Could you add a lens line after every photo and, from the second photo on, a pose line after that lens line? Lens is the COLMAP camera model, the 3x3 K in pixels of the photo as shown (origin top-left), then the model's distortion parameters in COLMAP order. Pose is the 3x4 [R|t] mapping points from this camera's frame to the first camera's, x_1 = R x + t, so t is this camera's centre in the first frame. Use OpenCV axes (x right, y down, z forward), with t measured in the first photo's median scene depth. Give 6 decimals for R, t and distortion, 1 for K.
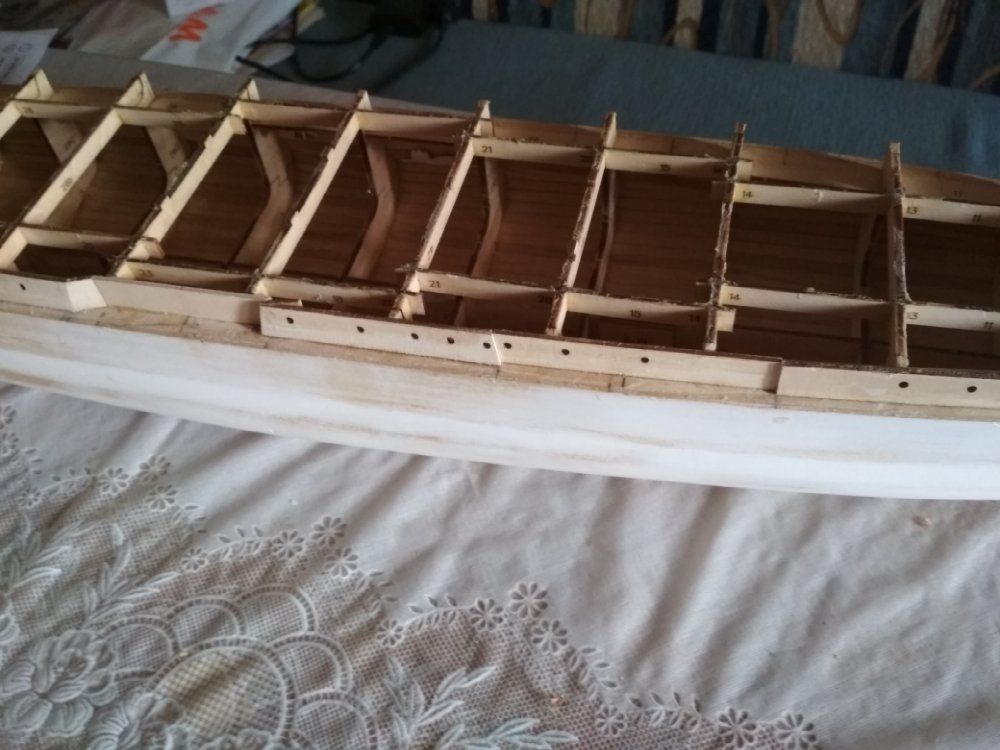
lens RADIAL K [[923.2, 0, 495.3], [0, 923.2, 371.8], [0, 0, 1]] dist [-0.011485, 0.000000]
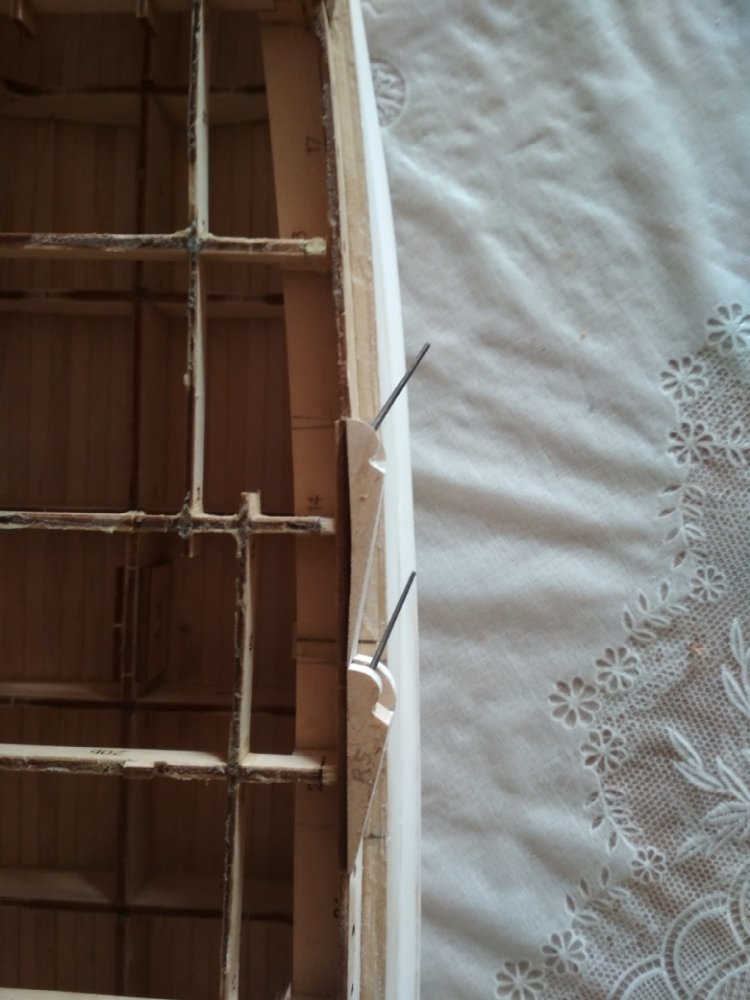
lens RADIAL K [[923.2, 0, 368.9], [0, 923.2, 499.2], [0, 0, 1]] dist [-0.011485, 0.000000]
pose [[-0.200569, -0.975065, 0.094980, 0.169120], [0.809618, -0.110382, 0.576485, -0.340724], [-0.551626, 0.192522, 0.811569, 0.416458]]
